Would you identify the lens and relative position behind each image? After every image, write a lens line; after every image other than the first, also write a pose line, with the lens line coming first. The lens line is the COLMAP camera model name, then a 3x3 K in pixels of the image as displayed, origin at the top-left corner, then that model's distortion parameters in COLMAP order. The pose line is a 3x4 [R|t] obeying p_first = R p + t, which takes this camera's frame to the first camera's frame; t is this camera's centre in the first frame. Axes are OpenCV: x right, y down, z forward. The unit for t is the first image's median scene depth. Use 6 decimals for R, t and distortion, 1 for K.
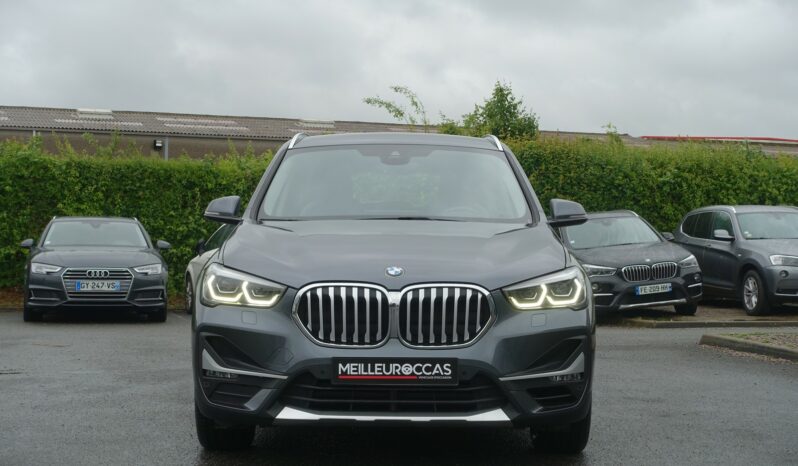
lens RADIAL K [[1426.9, 0, 399.0], [0, 1426.9, 233.0], [0, 0, 1]] dist [0.046414, 0.046007]
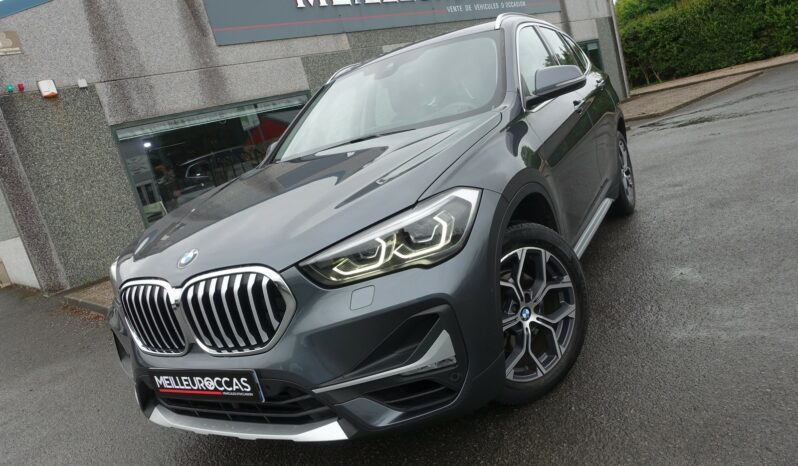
lens RADIAL K [[549.3, 0, 399.0], [0, 549.3, 233.0], [0, 0, 1]] dist [-0.004075, -0.000213]
pose [[0.849619, -0.128256, -0.511565, 0.257865], [0.242292, 0.956480, 0.162603, -0.007606], [0.468447, -0.262099, 0.843719, 0.810817]]
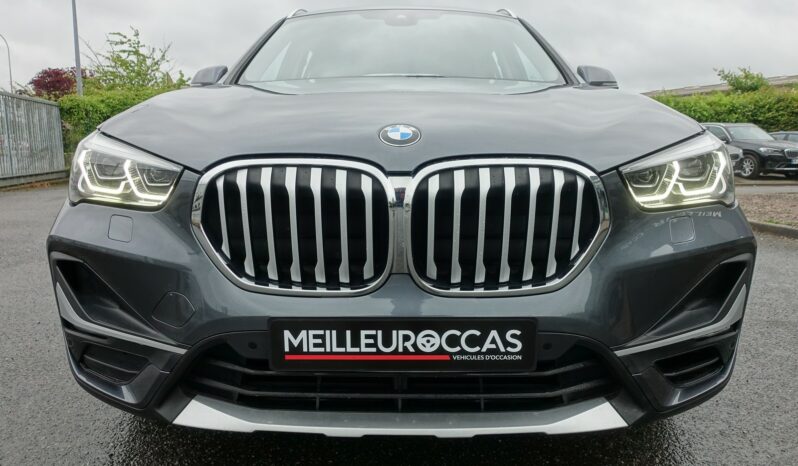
lens RADIAL K [[549.3, 0, 399.0], [0, 549.3, 233.0], [0, 0, 1]] dist [-0.004075, -0.000213]
pose [[0.999973, -0.007091, -0.001840, -0.003479], [0.007285, 0.989087, 0.147152, 0.033138], [0.000776, -0.147161, 0.989112, 0.820892]]
